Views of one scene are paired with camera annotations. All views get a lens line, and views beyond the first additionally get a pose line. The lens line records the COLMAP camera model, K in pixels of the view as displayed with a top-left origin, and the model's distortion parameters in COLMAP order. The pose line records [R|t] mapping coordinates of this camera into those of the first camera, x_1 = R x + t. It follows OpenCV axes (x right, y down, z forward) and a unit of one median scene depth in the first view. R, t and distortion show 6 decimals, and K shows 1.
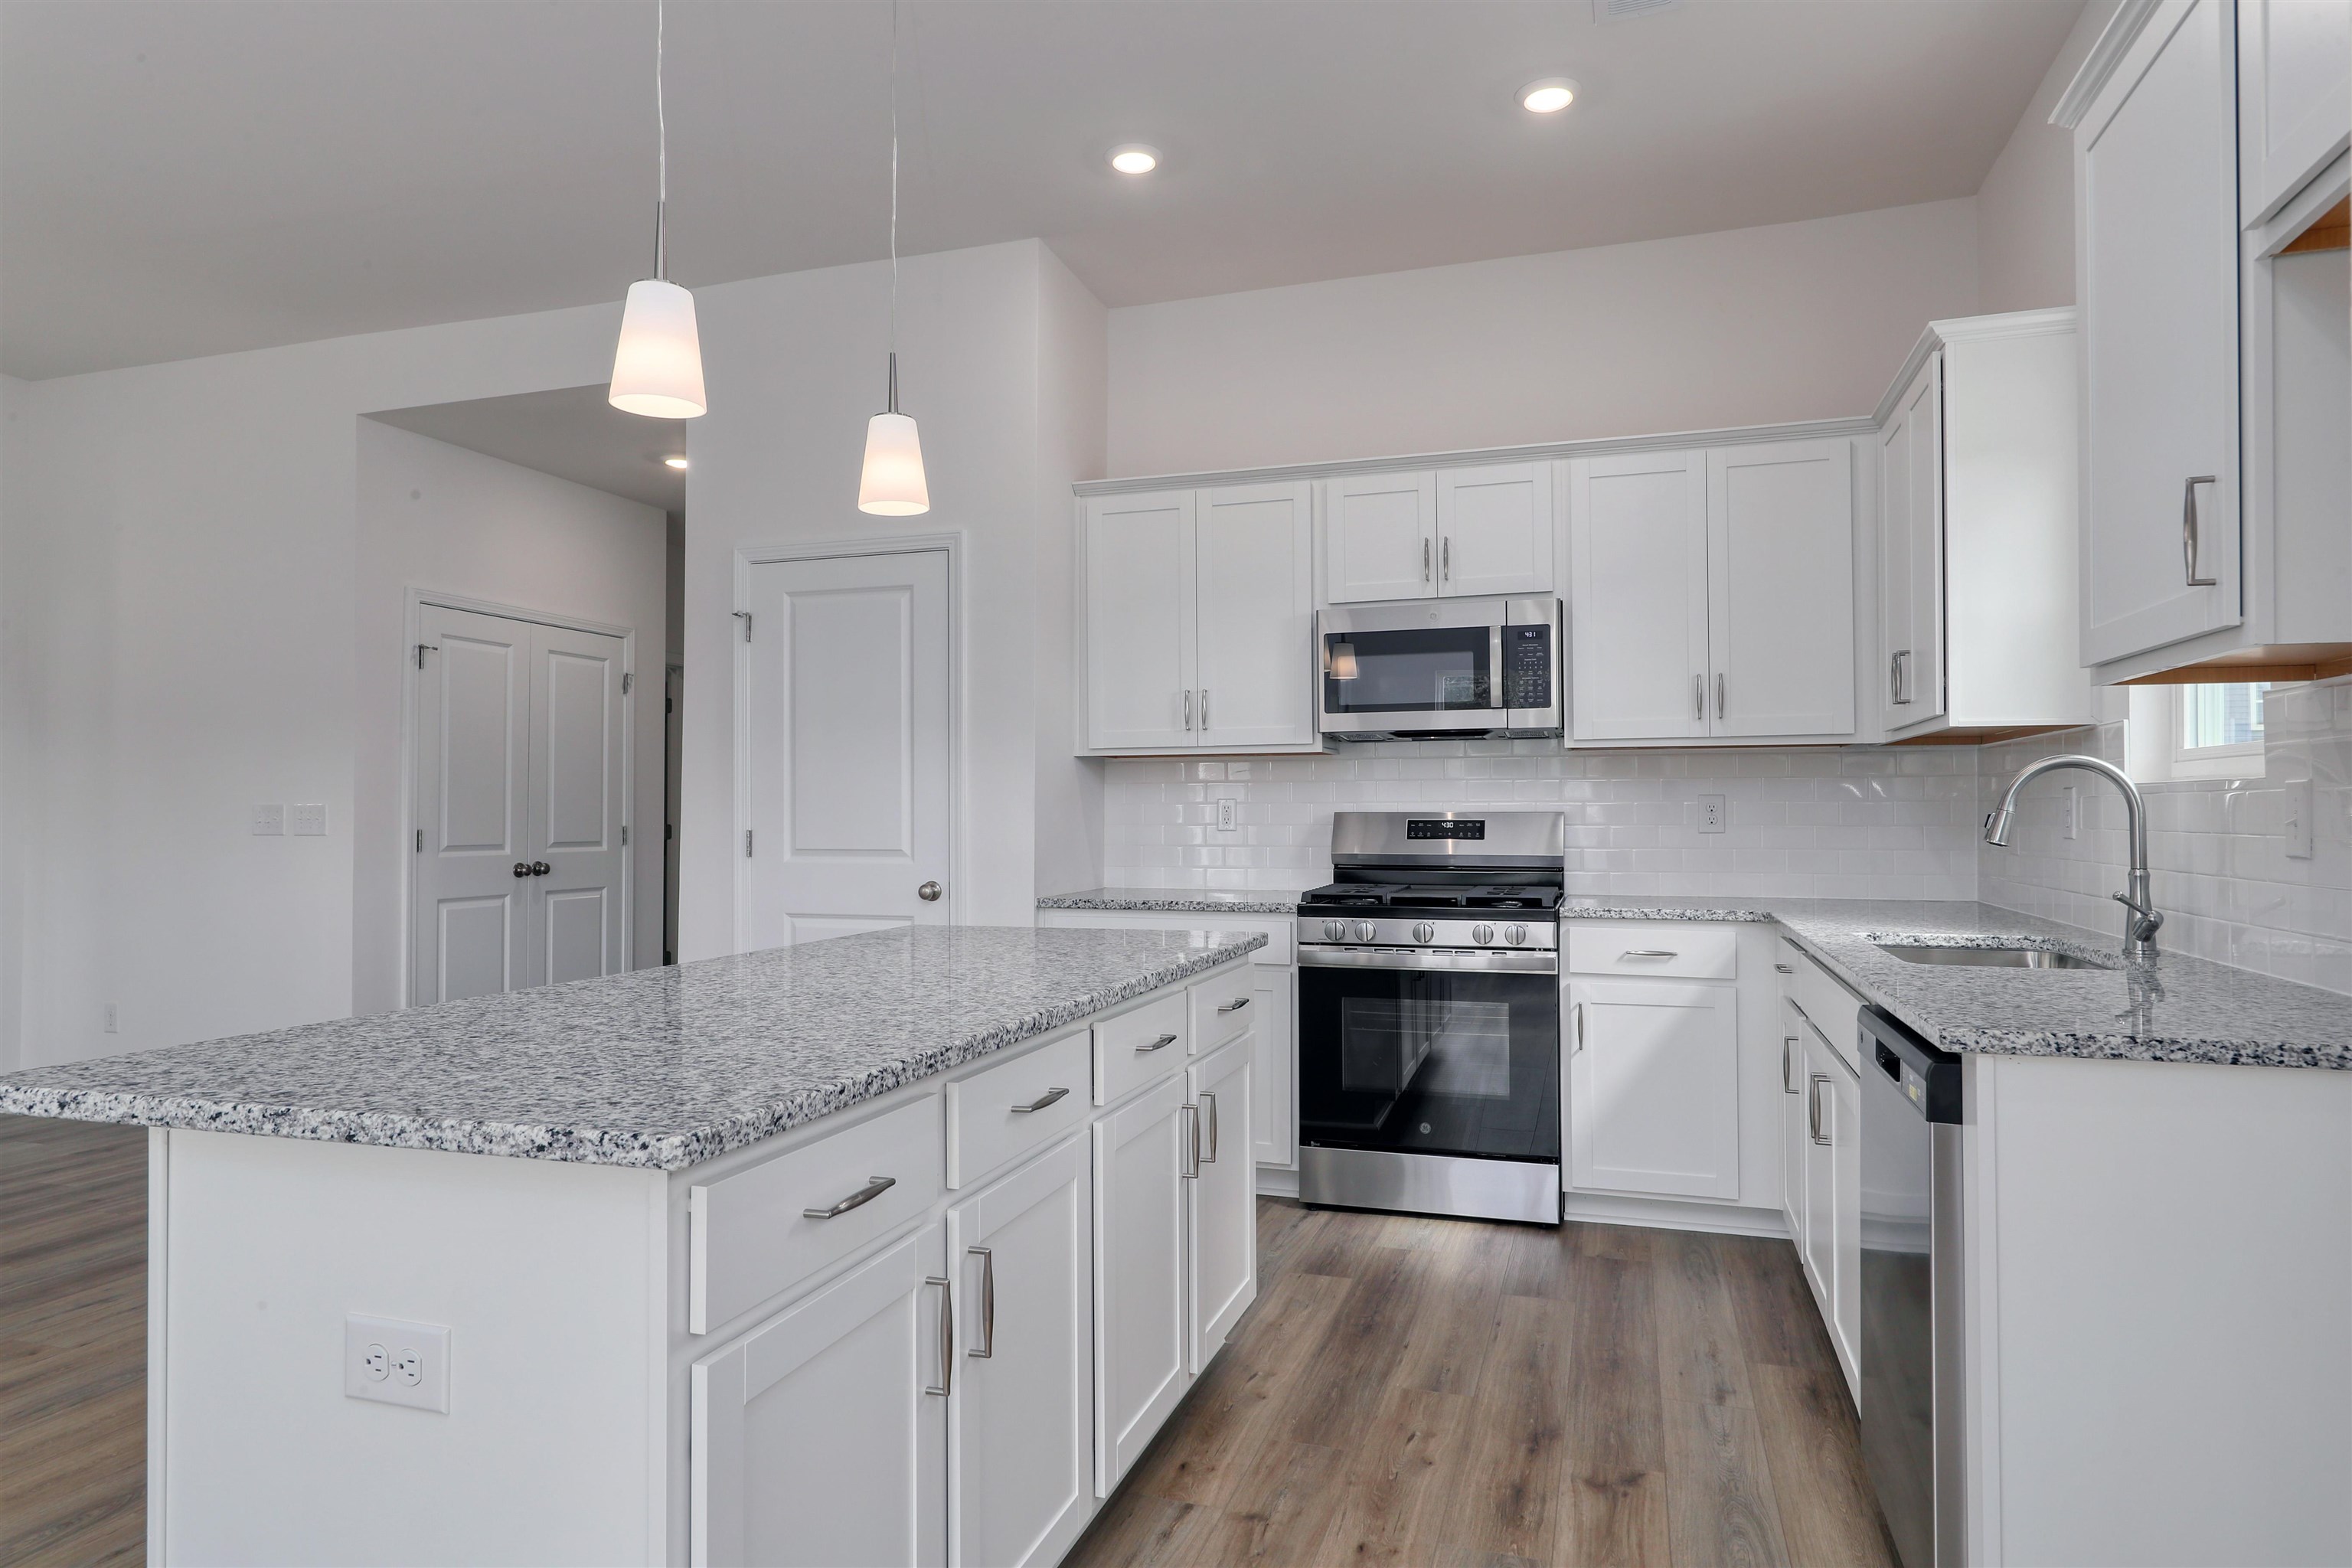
lens RADIAL K [[1368.8, 0, 1197.8], [0, 1368.8, 784.8], [0, 0, 1]] dist [0.013948, -0.000669]
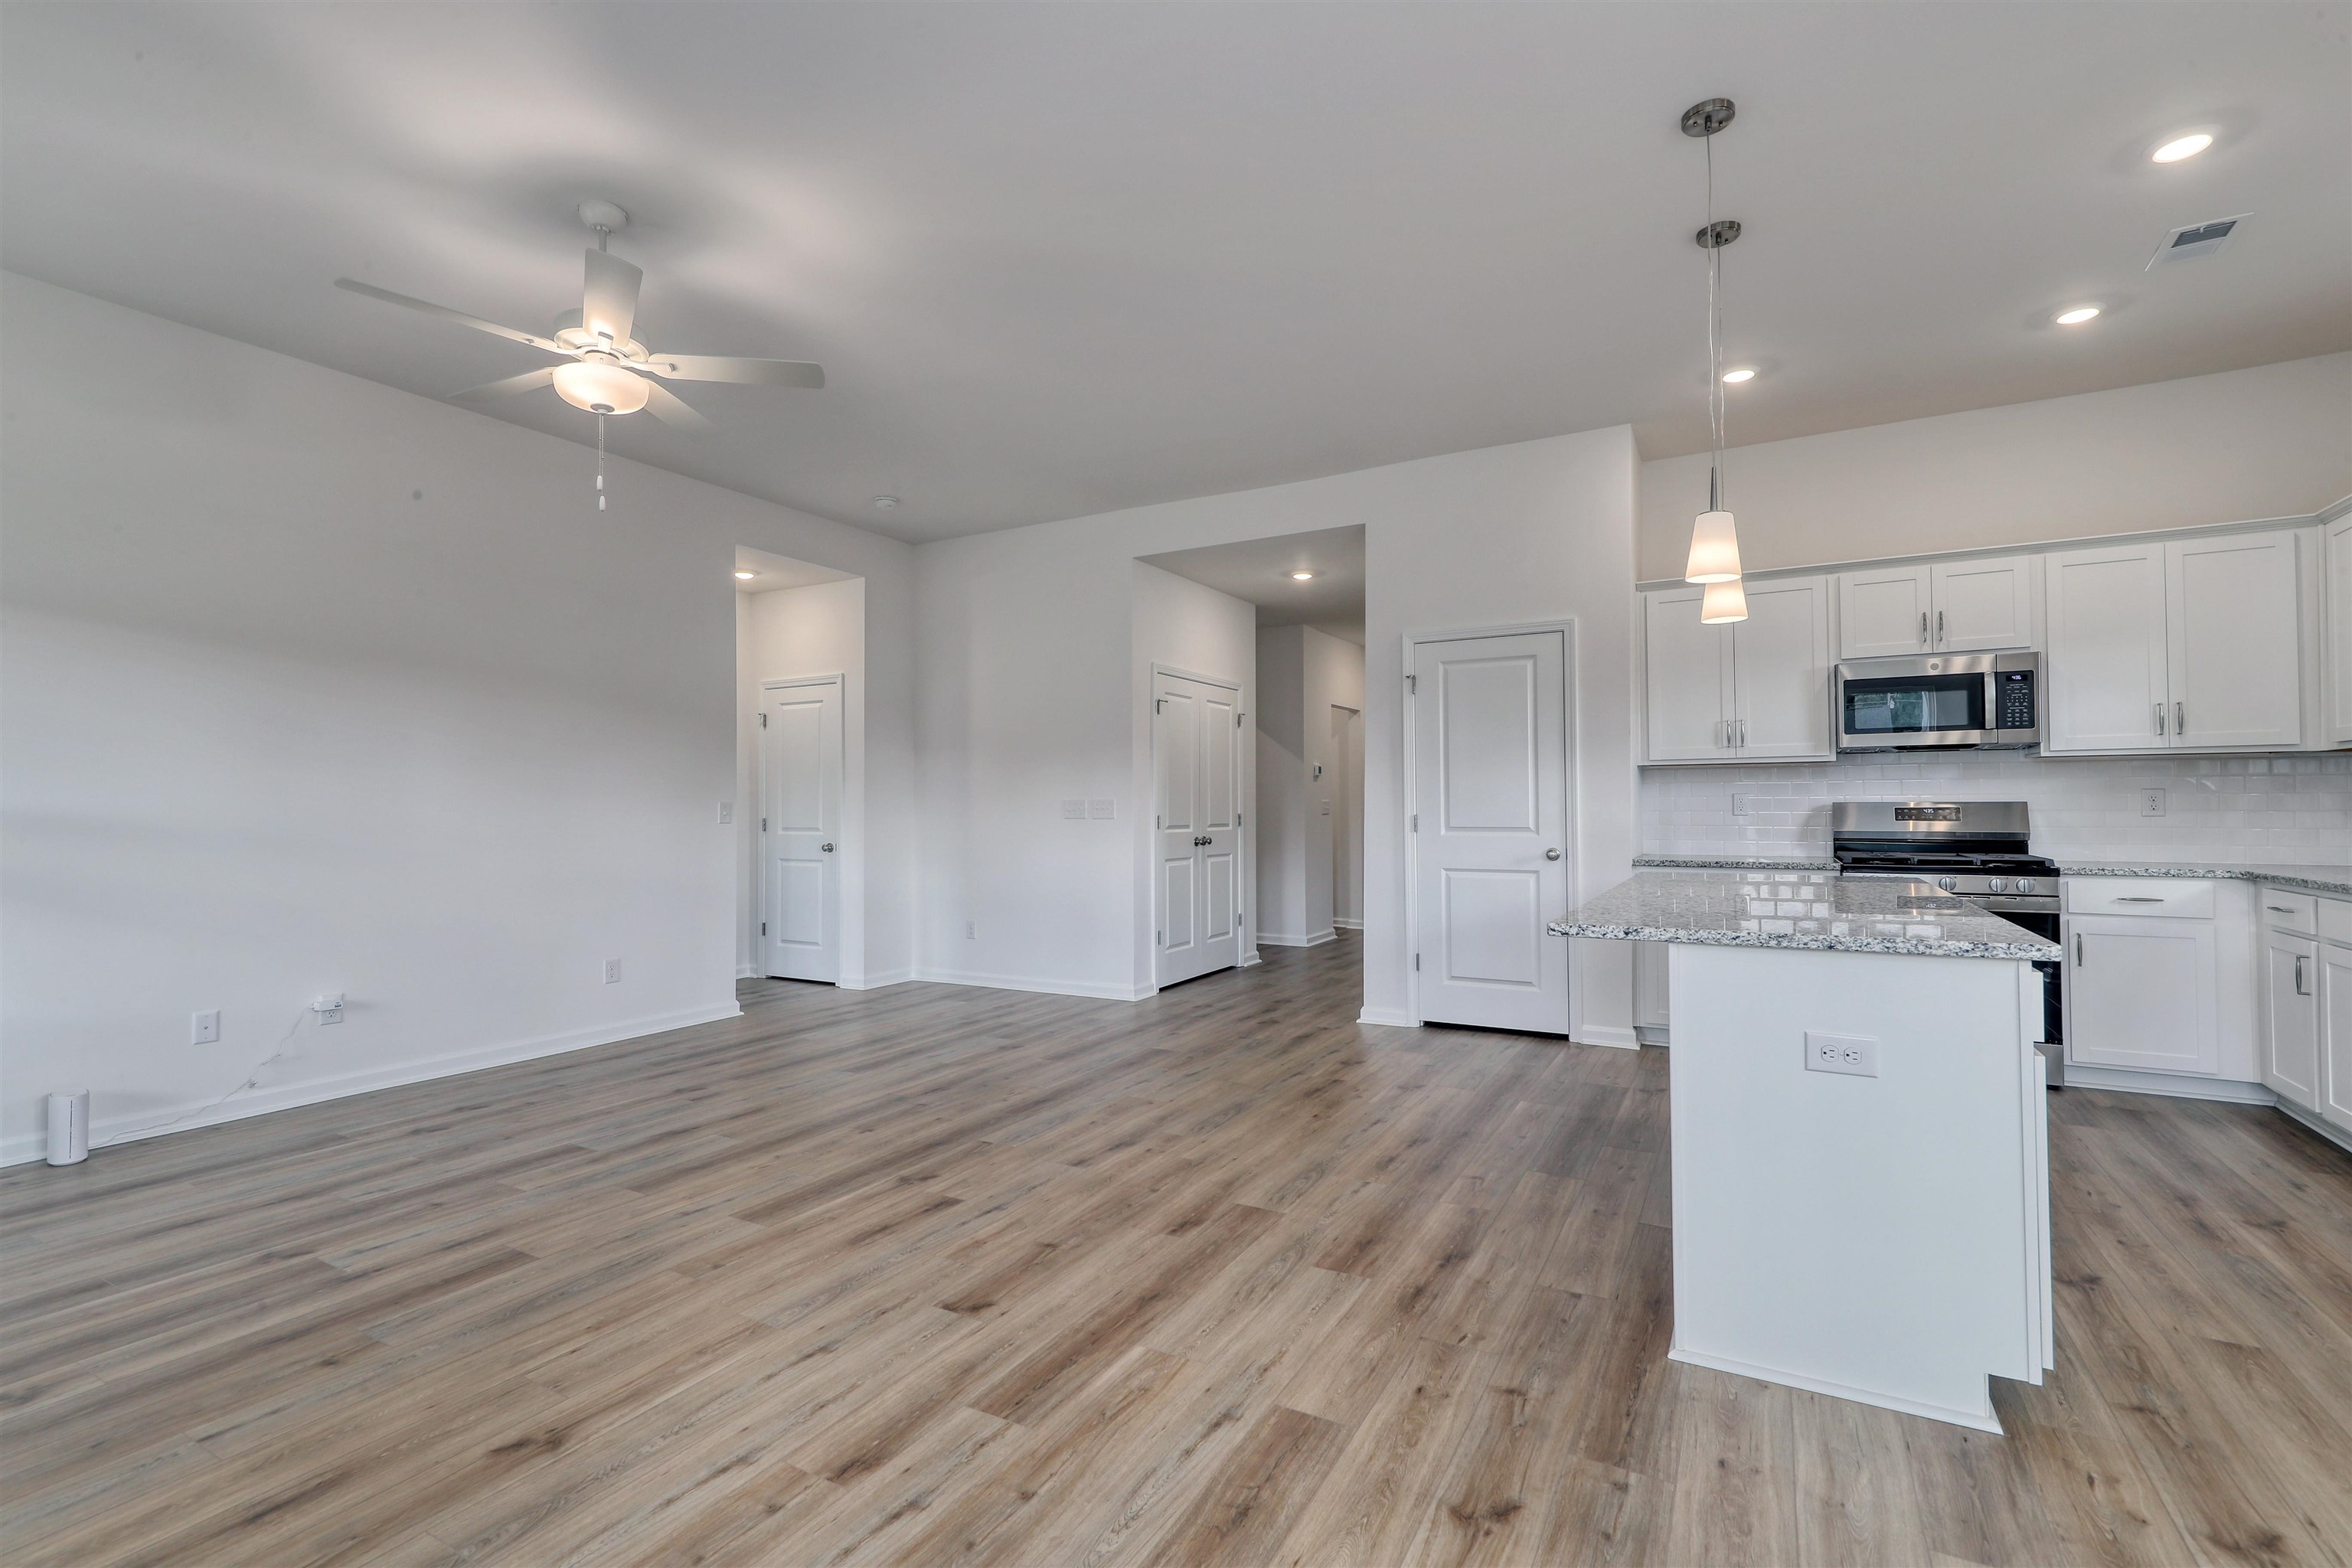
lens RADIAL K [[1069.1, 0, 1150.0], [0, 1069.1, 784.3], [0, 0, 1]] dist [0.006389, -0.000034]
pose [[0.980520, -0.006431, -0.196315, -0.422646], [0.006239, 0.999979, -0.001601, -0.001865], [0.196321, 0.000345, 0.980540, -0.276308]]
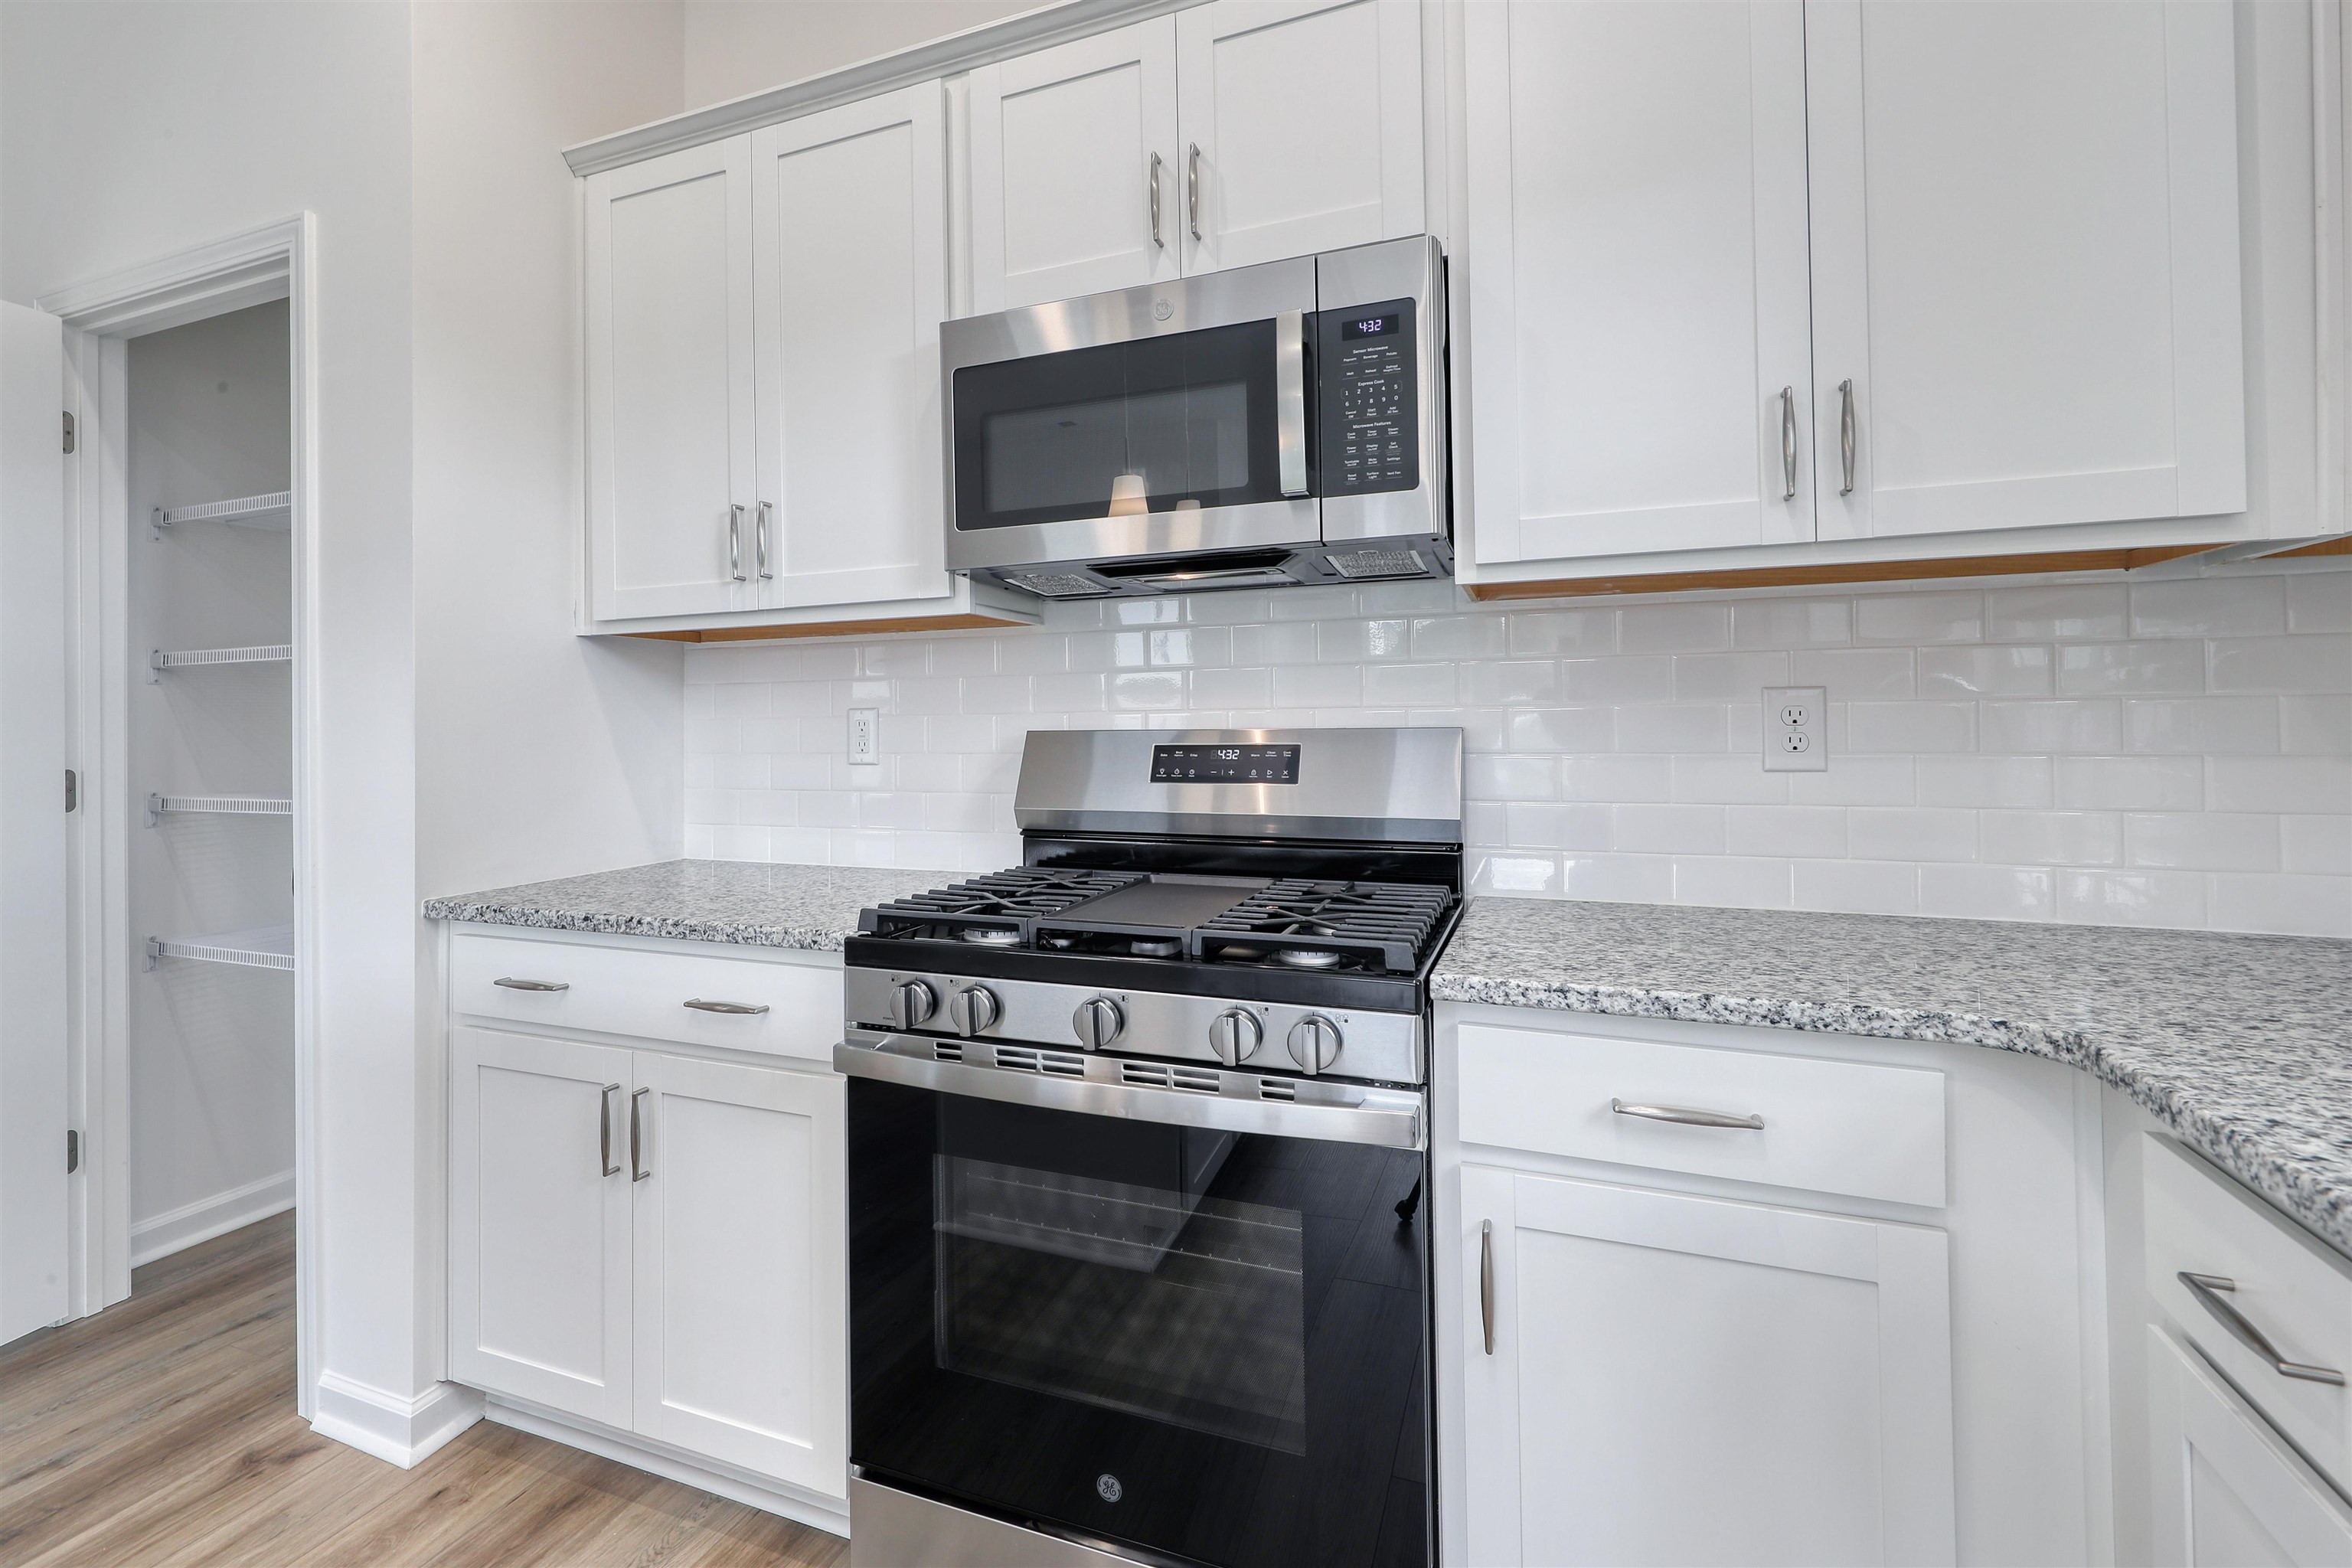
lens RADIAL K [[1069.1, 0, 1100.7], [0, 1069.1, 704.1], [0, 0, 1]] dist [0.006389, -0.000034]
pose [[0.993249, -0.010705, -0.115510, 0.193027], [0.010738, 0.999942, -0.000335, 0.010930], [0.115507, -0.000908, 0.993306, 0.641190]]
